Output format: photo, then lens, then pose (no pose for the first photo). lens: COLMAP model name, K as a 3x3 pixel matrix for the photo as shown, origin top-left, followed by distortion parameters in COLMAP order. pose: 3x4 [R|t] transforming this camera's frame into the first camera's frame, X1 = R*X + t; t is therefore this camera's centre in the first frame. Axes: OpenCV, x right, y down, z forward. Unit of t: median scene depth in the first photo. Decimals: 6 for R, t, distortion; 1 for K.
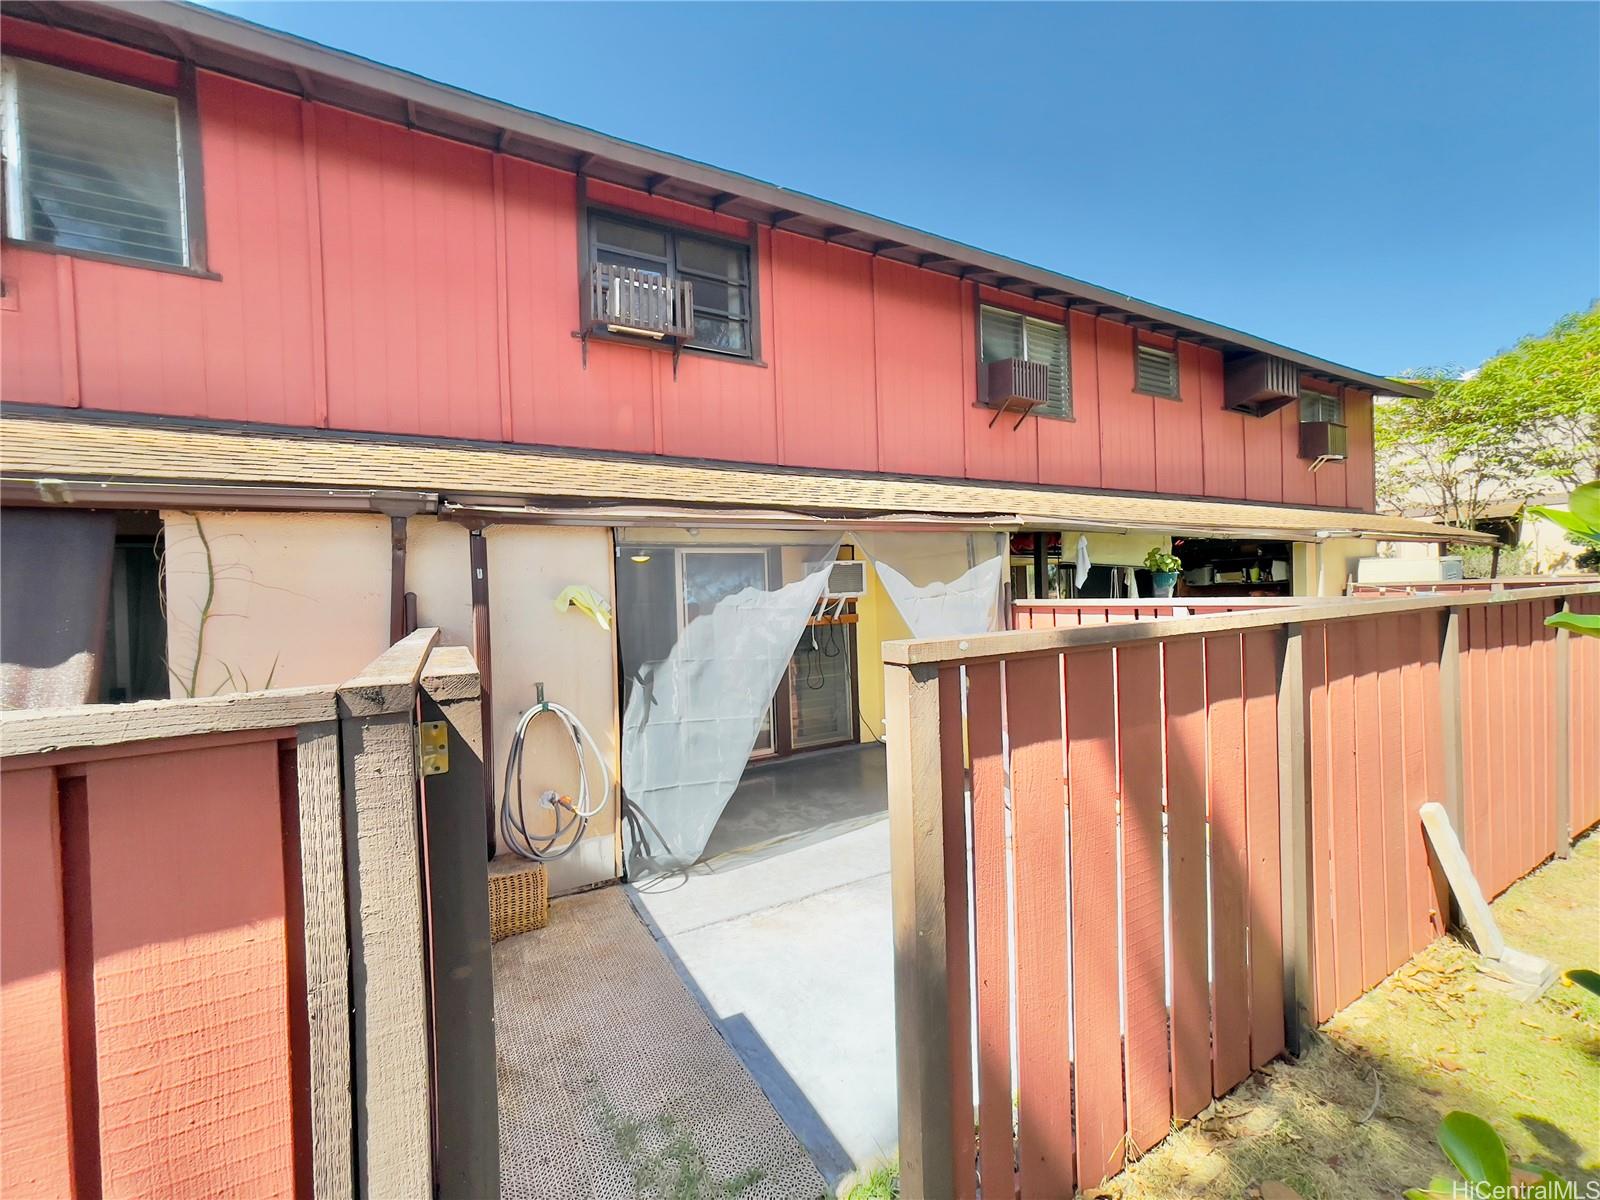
lens RADIAL K [[647.6, 0, 796.8], [0, 647.6, 600.9], [0, 0, 1]] dist [-0.019867, 0.008869]
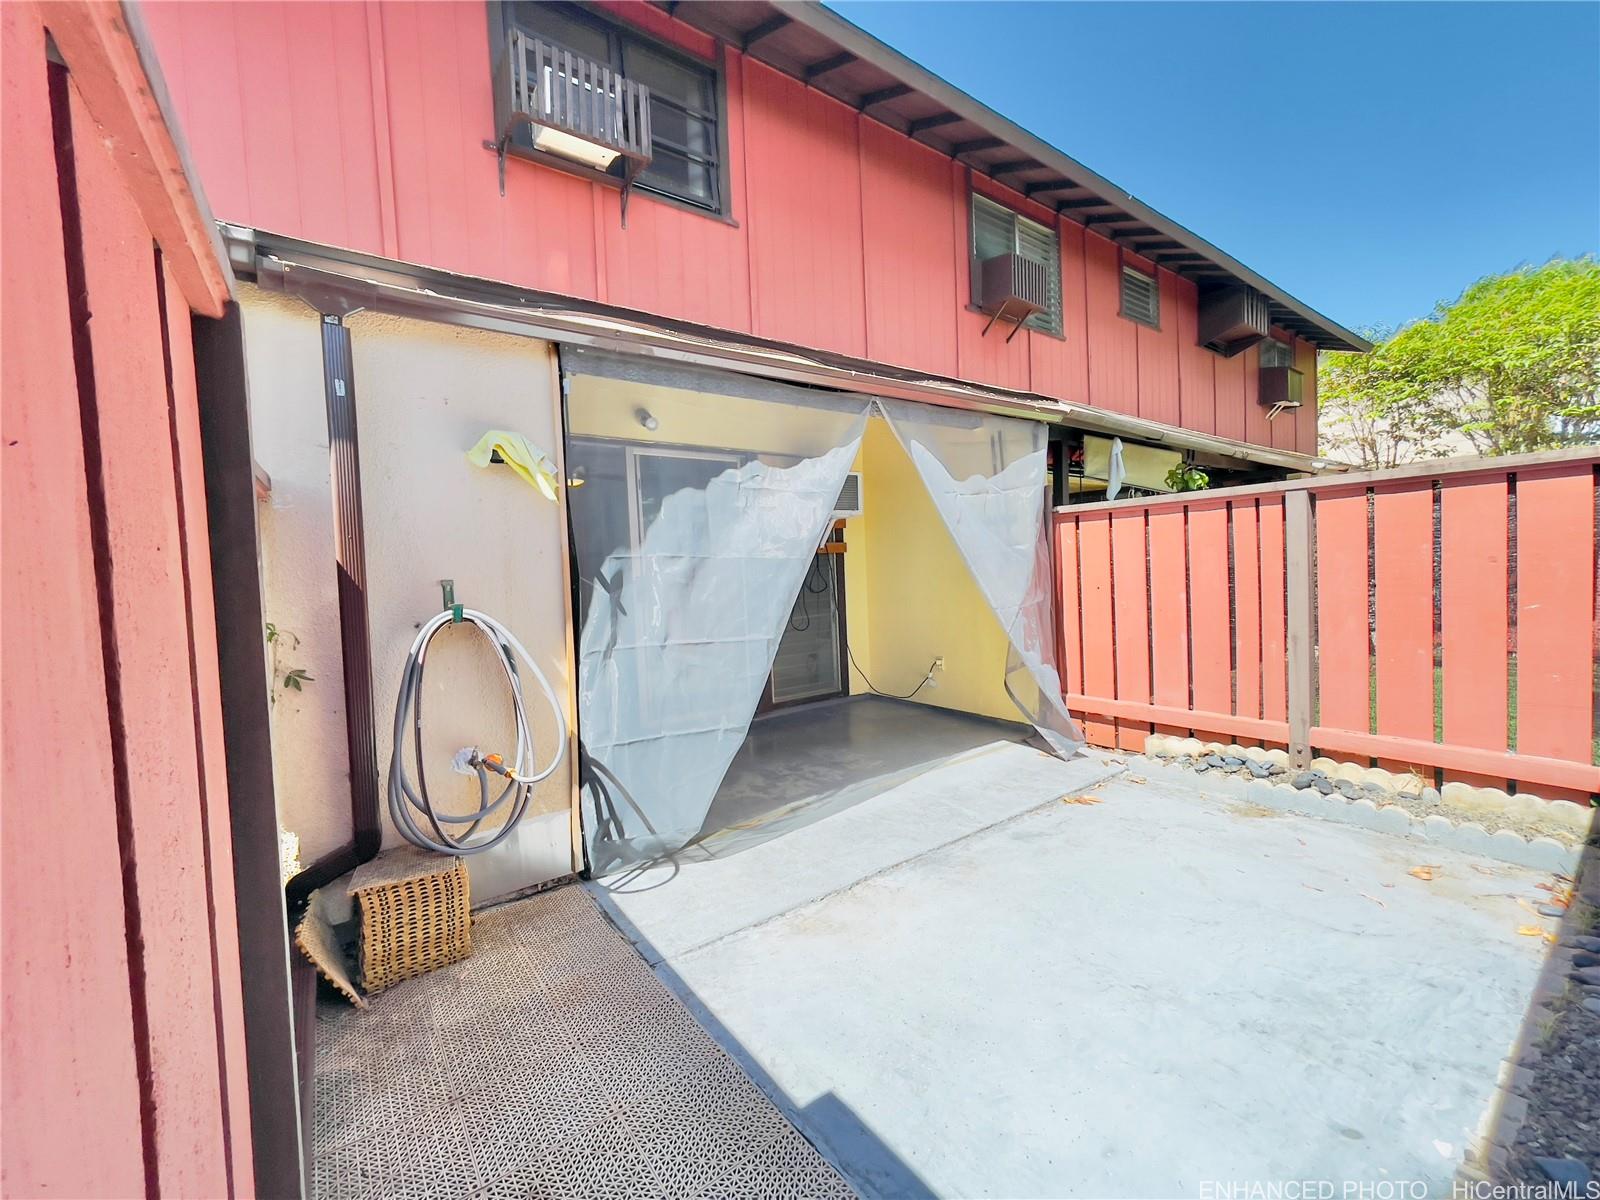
lens RADIAL K [[647.9, 0, 795.9], [0, 647.9, 600.4], [0, 0, 1]] dist [-0.023002, 0.007544]
pose [[0.992773, -0.013922, 0.119199, -0.109962], [0.010546, 0.999527, 0.028905, 0.110013], [-0.119545, -0.027439, 0.992450, 0.269308]]
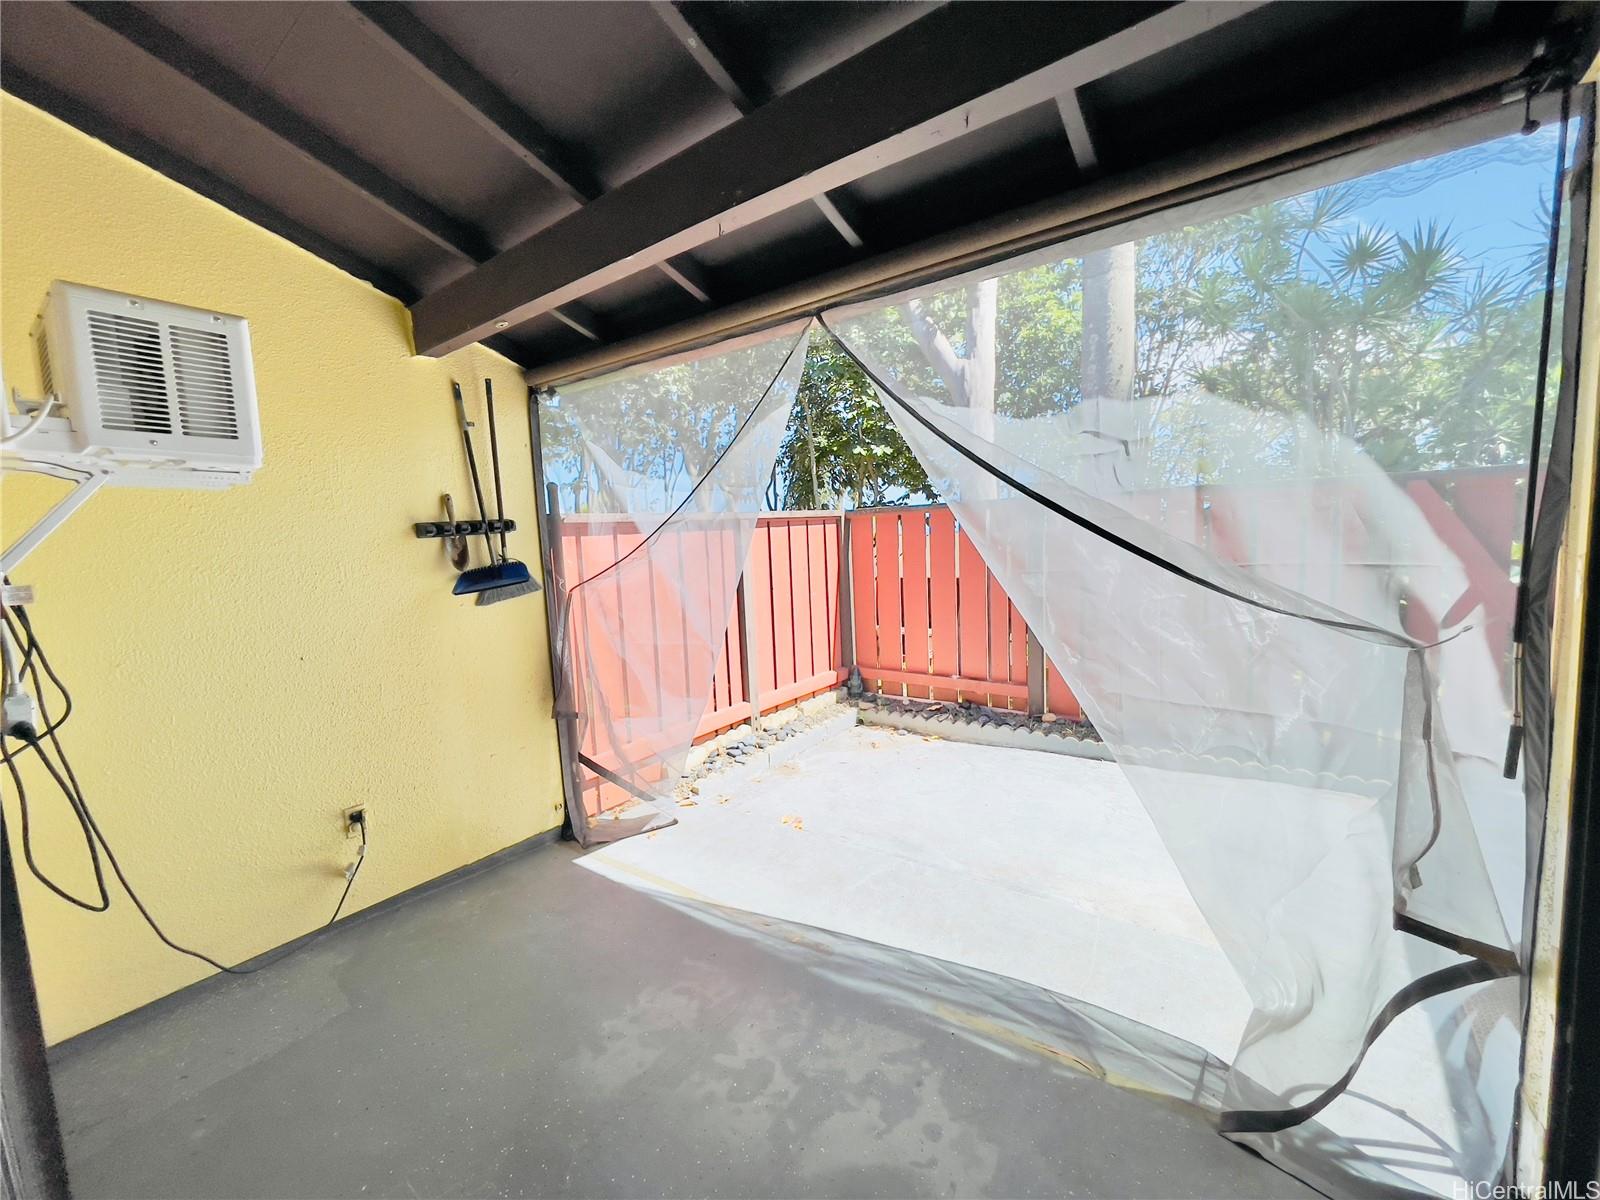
lens RADIAL K [[647.9, 0, 795.9], [0, 647.9, 600.4], [0, 0, 1]] dist [-0.023002, 0.007544]
pose [[-0.404046, -0.049225, 0.913413, -0.359564], [0.066018, 0.994378, 0.082791, 0.055782], [-0.912353, 0.093753, -0.398524, 1.276821]]
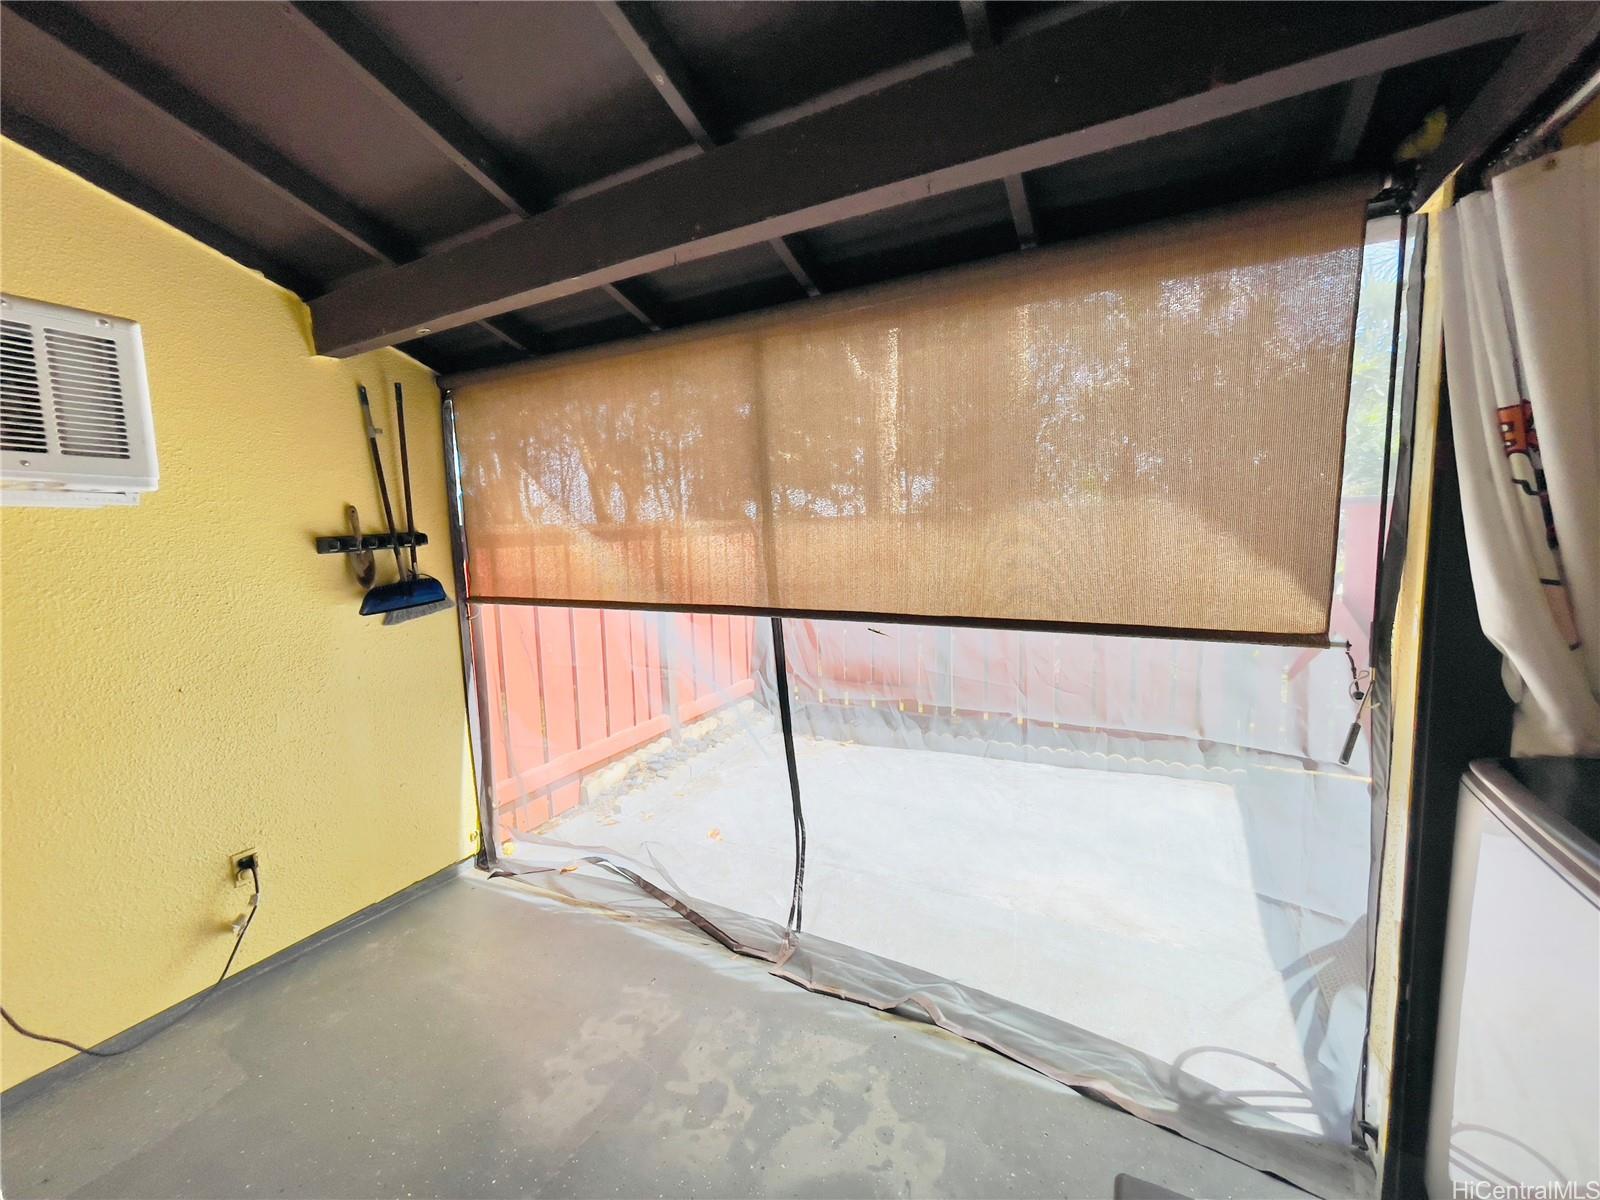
lens RADIAL K [[647.6, 0, 796.8], [0, 647.6, 600.9], [0, 0, 1]] dist [-0.019867, 0.008869]
pose [[-0.540375, -0.050445, 0.839911, -0.352258], [0.054391, 0.994019, 0.094695, 0.034779], [-0.839665, 0.096855, -0.534399, 1.307105]]
